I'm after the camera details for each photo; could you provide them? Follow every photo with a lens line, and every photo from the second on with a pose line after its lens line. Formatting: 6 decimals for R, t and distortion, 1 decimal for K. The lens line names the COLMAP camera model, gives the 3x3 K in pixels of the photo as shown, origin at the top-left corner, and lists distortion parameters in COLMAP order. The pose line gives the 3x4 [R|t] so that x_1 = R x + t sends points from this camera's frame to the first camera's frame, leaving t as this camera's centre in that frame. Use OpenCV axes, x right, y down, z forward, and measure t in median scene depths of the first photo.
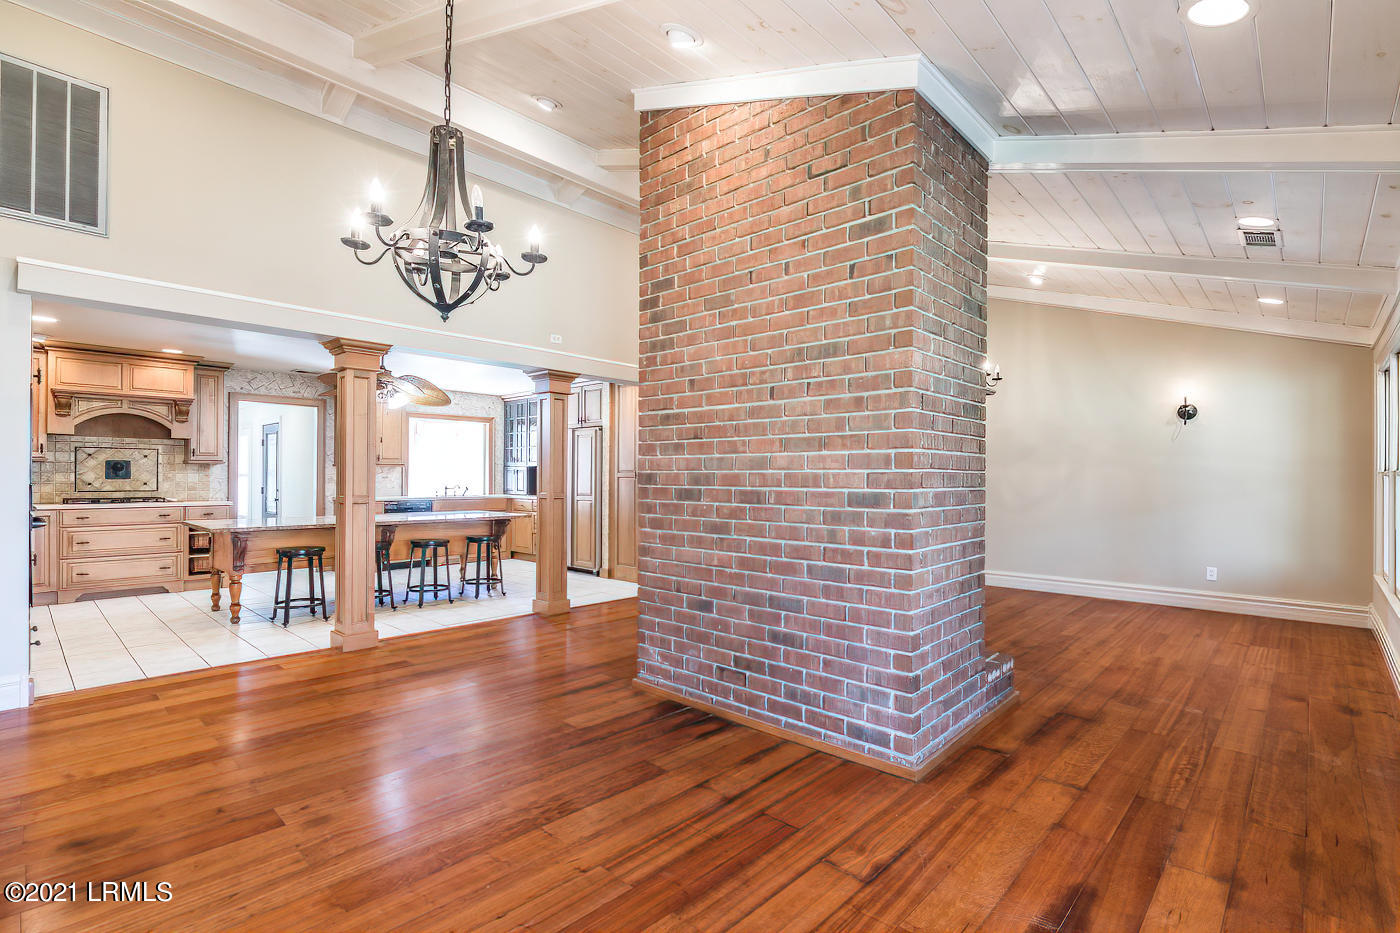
lens RADIAL K [[660.0, 0, 698.8], [0, 660.0, 473.0], [0, 0, 1]] dist [-0.009265, 0.000438]
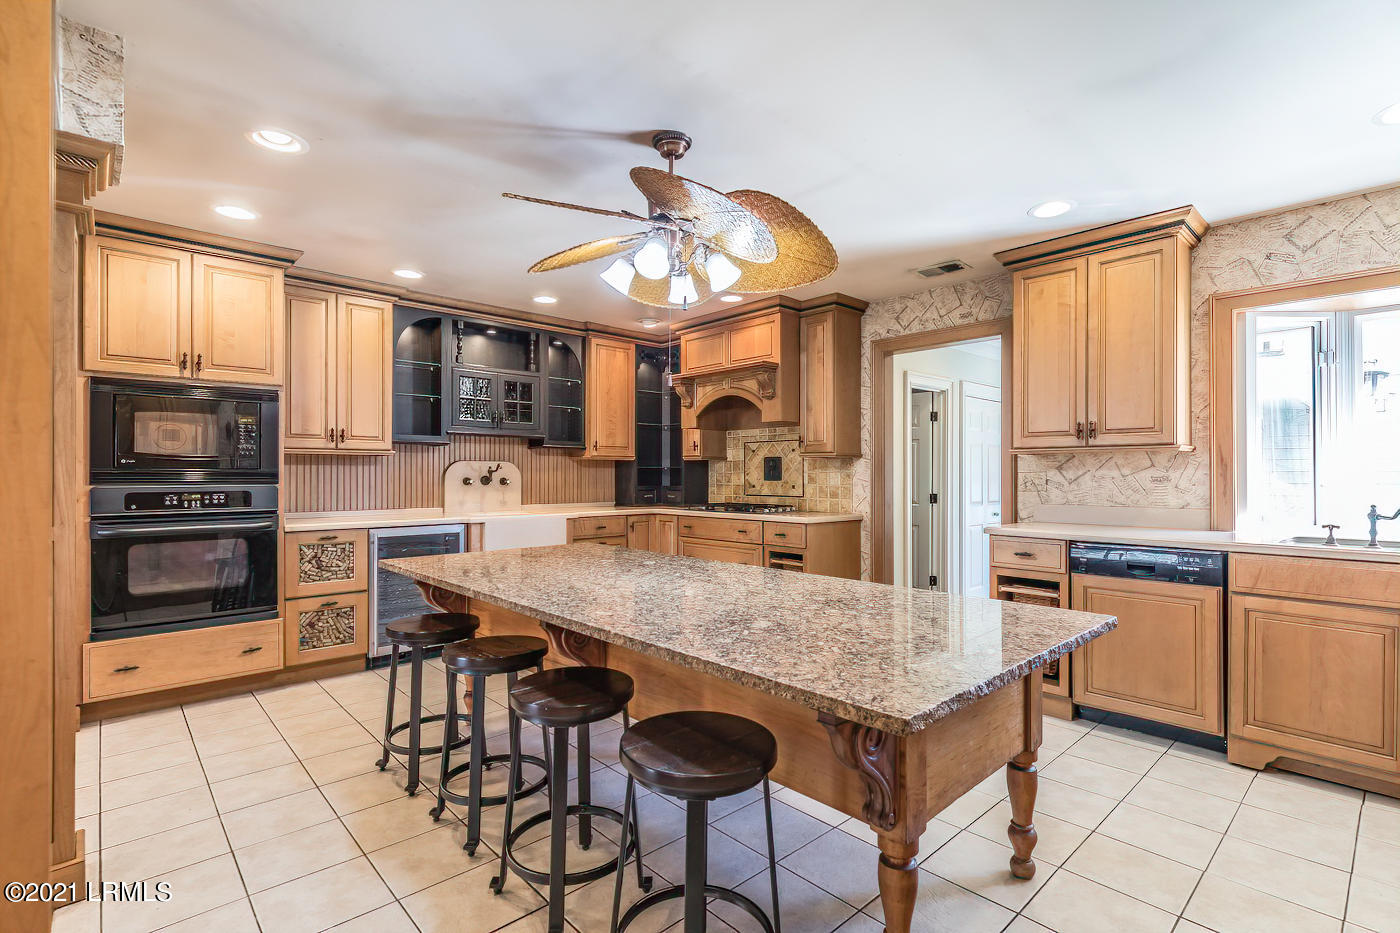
lens RADIAL K [[655.4, 0, 700.0], [0, 655.4, 466.5], [0, 0, 1]] dist [0.003109, 0.000183]
pose [[-0.067355, -0.017988, -0.997567, -0.099520], [0.004038, 0.999824, -0.018301, 0.006516], [0.997721, -0.005261, -0.067271, 0.984508]]
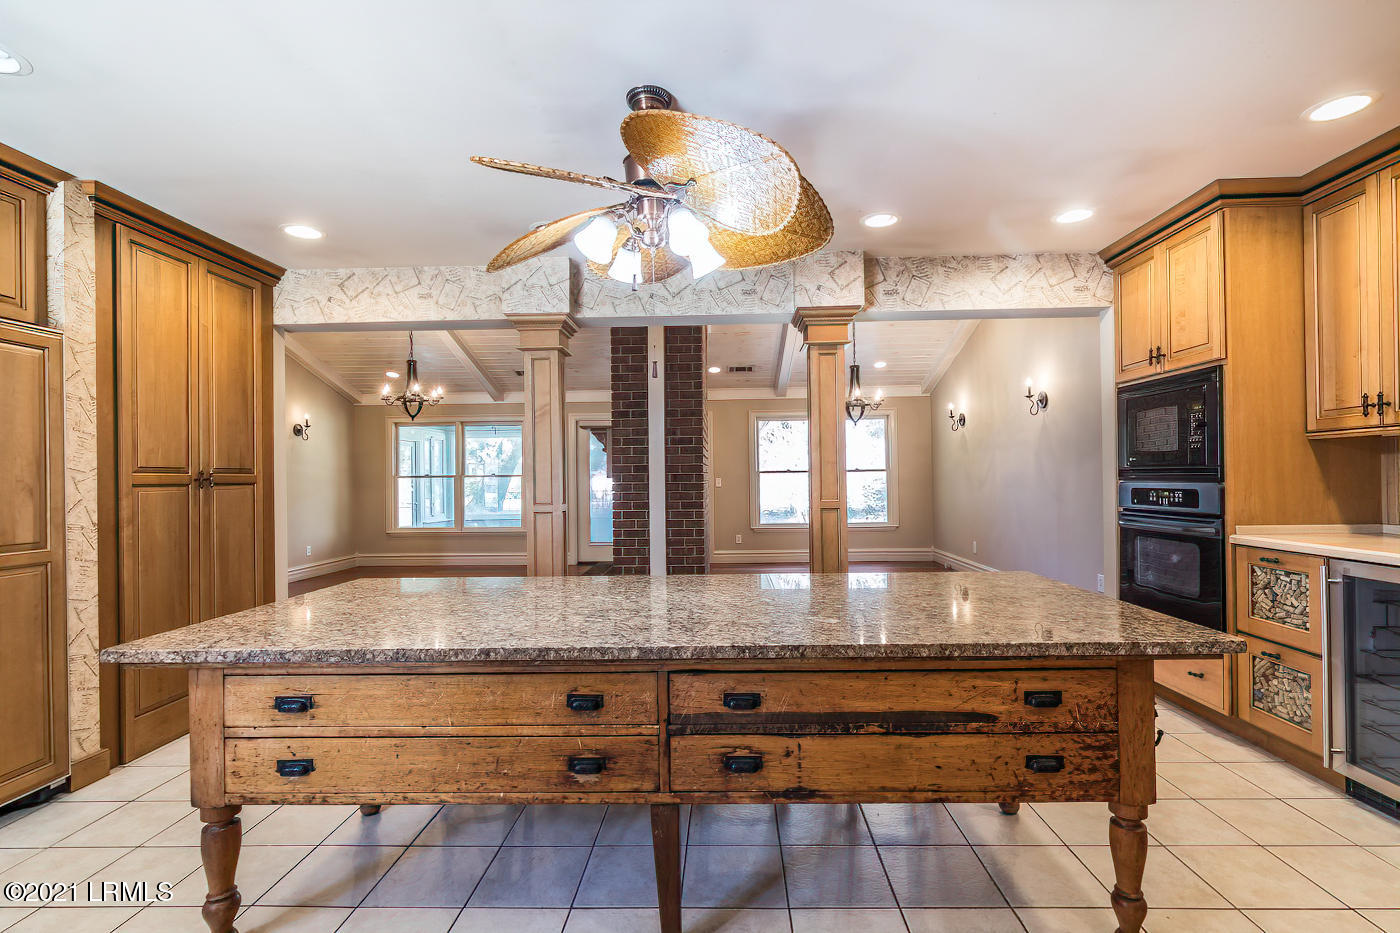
lens RADIAL K [[658.3, 0, 713.5], [0, 658.3, 474.3], [0, 0, 1]] dist [0.002753, 0.000085]
pose [[-0.670015, 0.006682, 0.742318, -0.710085], [0.006334, 0.999975, -0.003284, 0.003947], [-0.742321, 0.002501, -0.670040, 1.138864]]
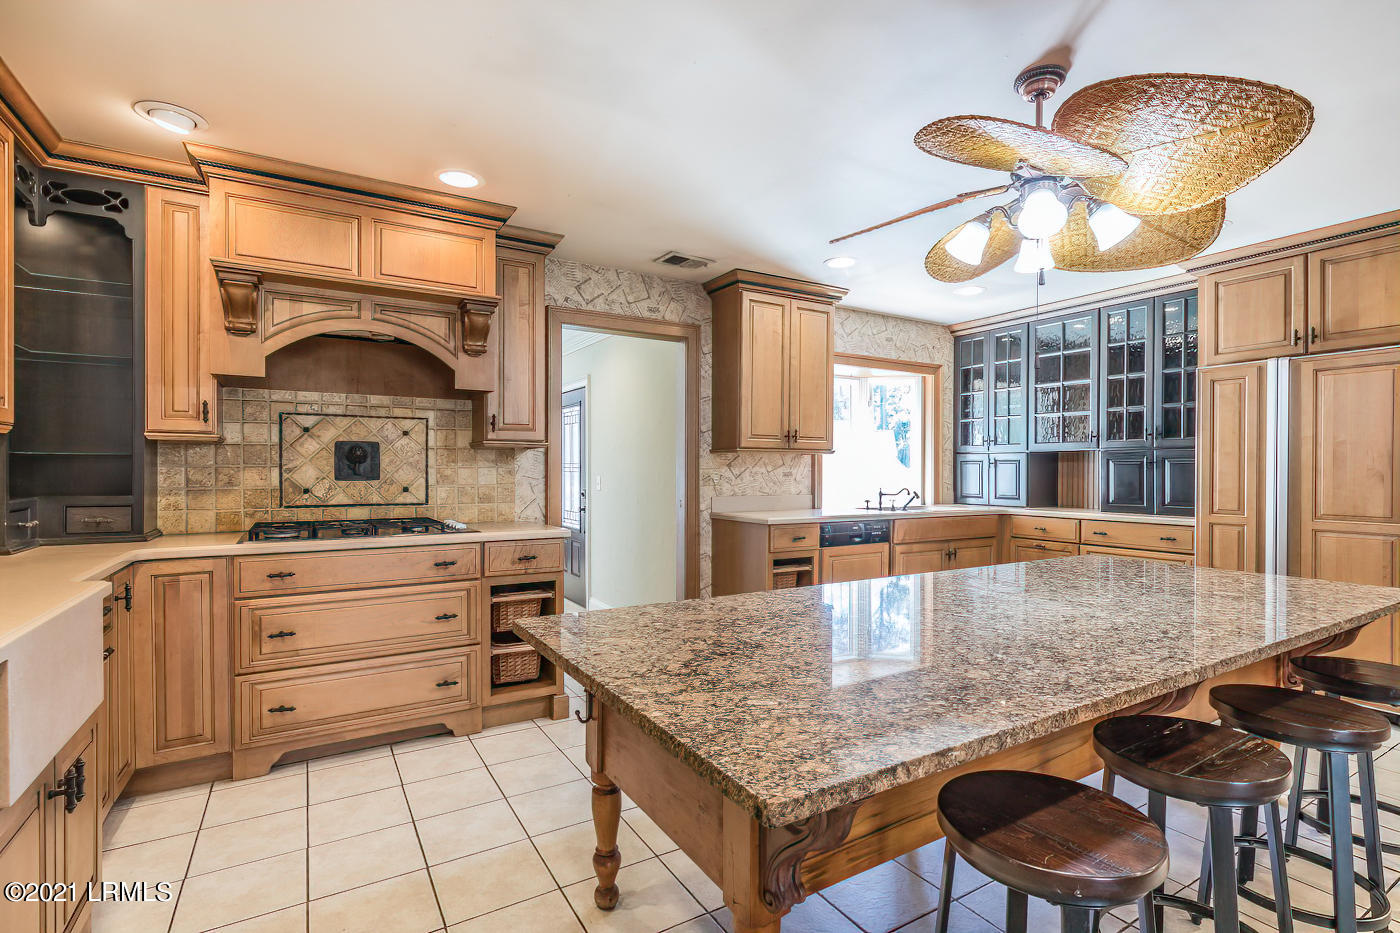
lens RADIAL K [[658.1, 0, 706.2], [0, 658.1, 474.4], [0, 0, 1]] dist [-0.005450, -0.000366]
pose [[0.965001, -0.001148, -0.262244, -0.522489], [0.004074, 0.999935, 0.010613, 0.000916], [0.262215, -0.011310, 0.964943, 0.612953]]
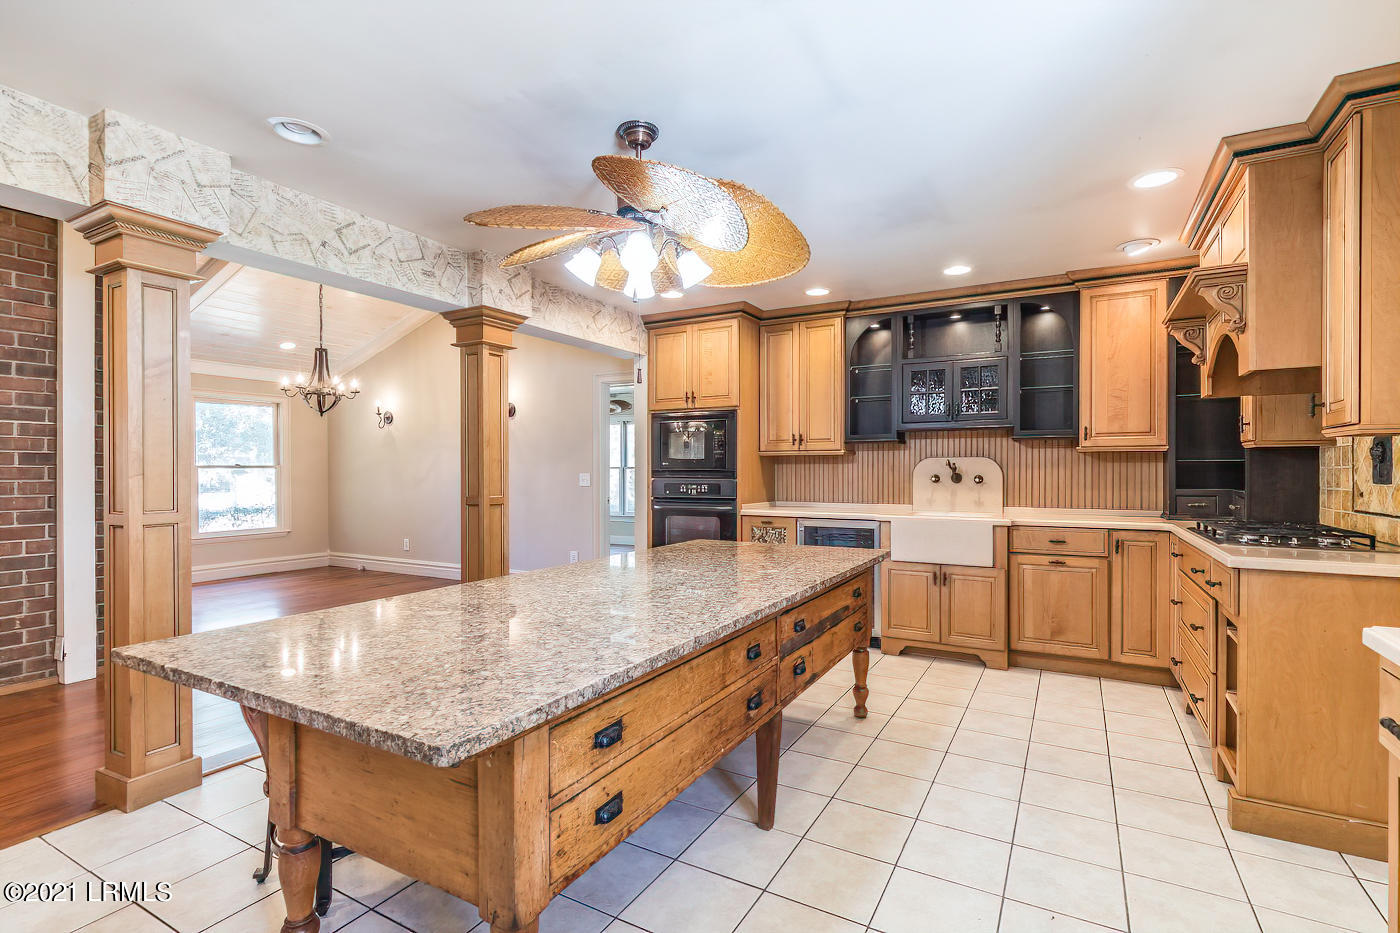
lens RADIAL K [[658.3, 0, 713.5], [0, 658.3, 474.3], [0, 0, 1]] dist [0.002753, 0.000085]
pose [[-0.967212, -0.003145, -0.253952, -0.403915], [-0.002959, 0.999995, -0.001113, 0.005417], [0.253954, -0.000325, -0.967216, 1.299147]]
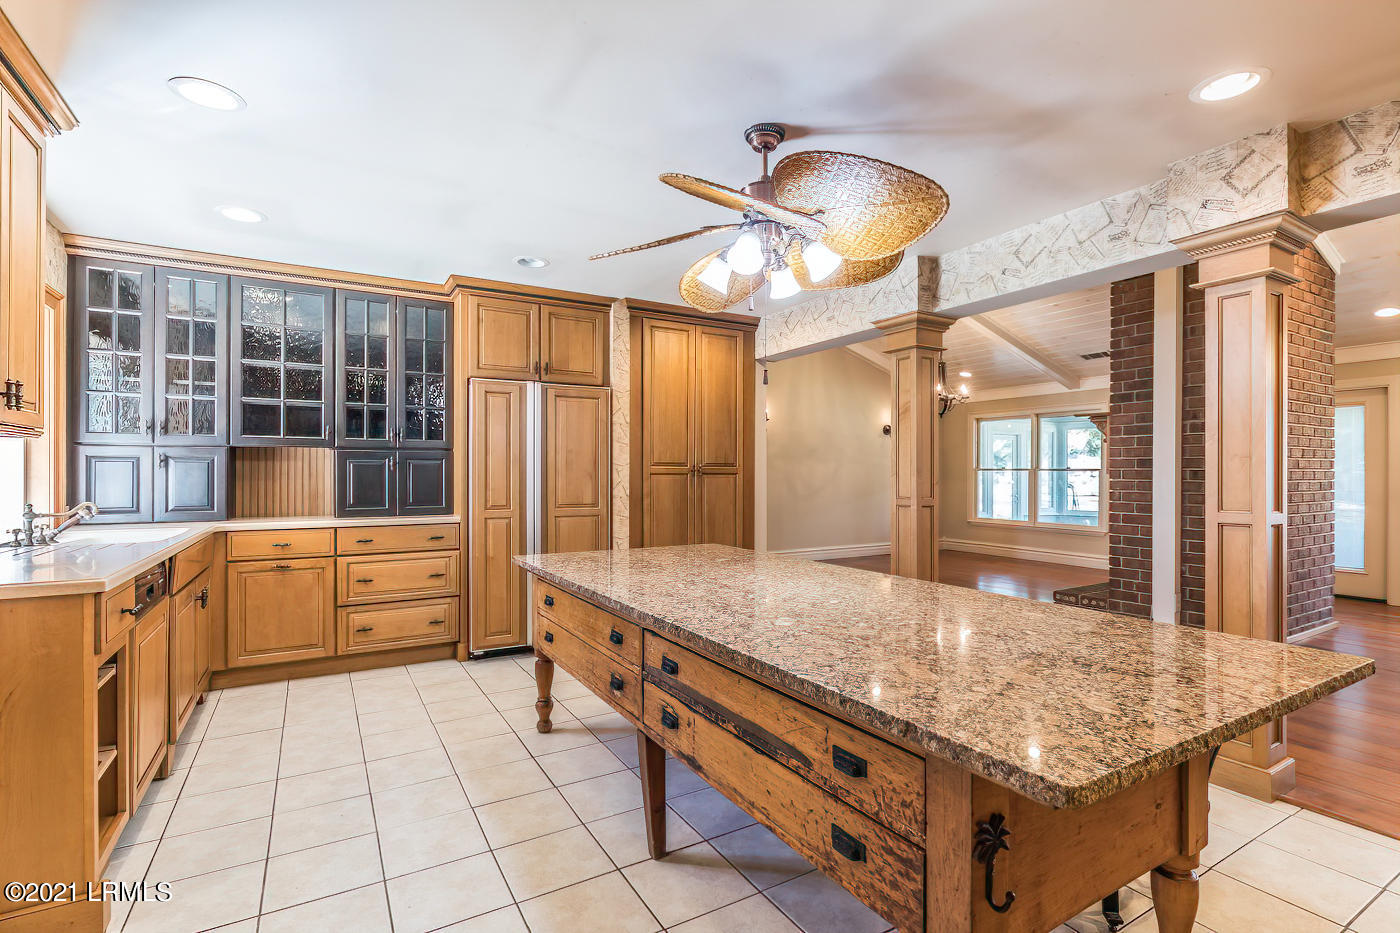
lens RADIAL K [[661.9, 0, 726.0], [0, 661.9, 472.5], [0, 0, 1]] dist [0.000957, -0.000567]
pose [[0.262082, -0.004236, 0.965036, -0.803365], [-0.005254, 0.999969, 0.005816, 0.001506], [-0.965031, -0.006595, 0.262052, 0.876491]]
